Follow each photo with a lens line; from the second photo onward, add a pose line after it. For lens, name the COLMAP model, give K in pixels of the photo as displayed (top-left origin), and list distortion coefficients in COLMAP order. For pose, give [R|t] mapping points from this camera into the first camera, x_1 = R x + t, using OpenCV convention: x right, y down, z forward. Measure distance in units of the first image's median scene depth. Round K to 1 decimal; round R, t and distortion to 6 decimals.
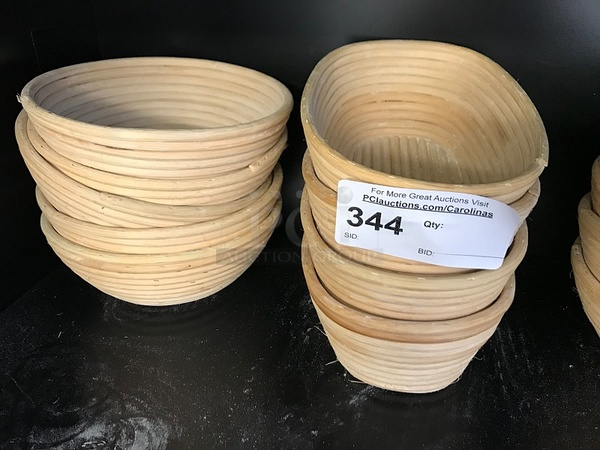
lens RADIAL K [[482.0, 0, 300.0], [0, 482.0, 225.0], [0, 0, 1]] dist [0.011947, 0.003384]
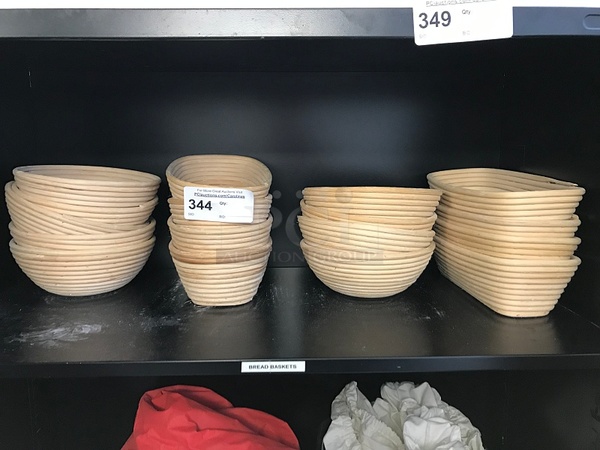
lens RADIAL K [[482.0, 0, 300.0], [0, 482.0, 225.0], [0, 0, 1]] dist [0.011947, 0.003384]
pose [[0.956793, -0.037416, 0.288353, -0.069367], [0.128989, 0.943385, -0.305593, 0.884595], [-0.260594, 0.329583, 0.907450, -1.295757]]
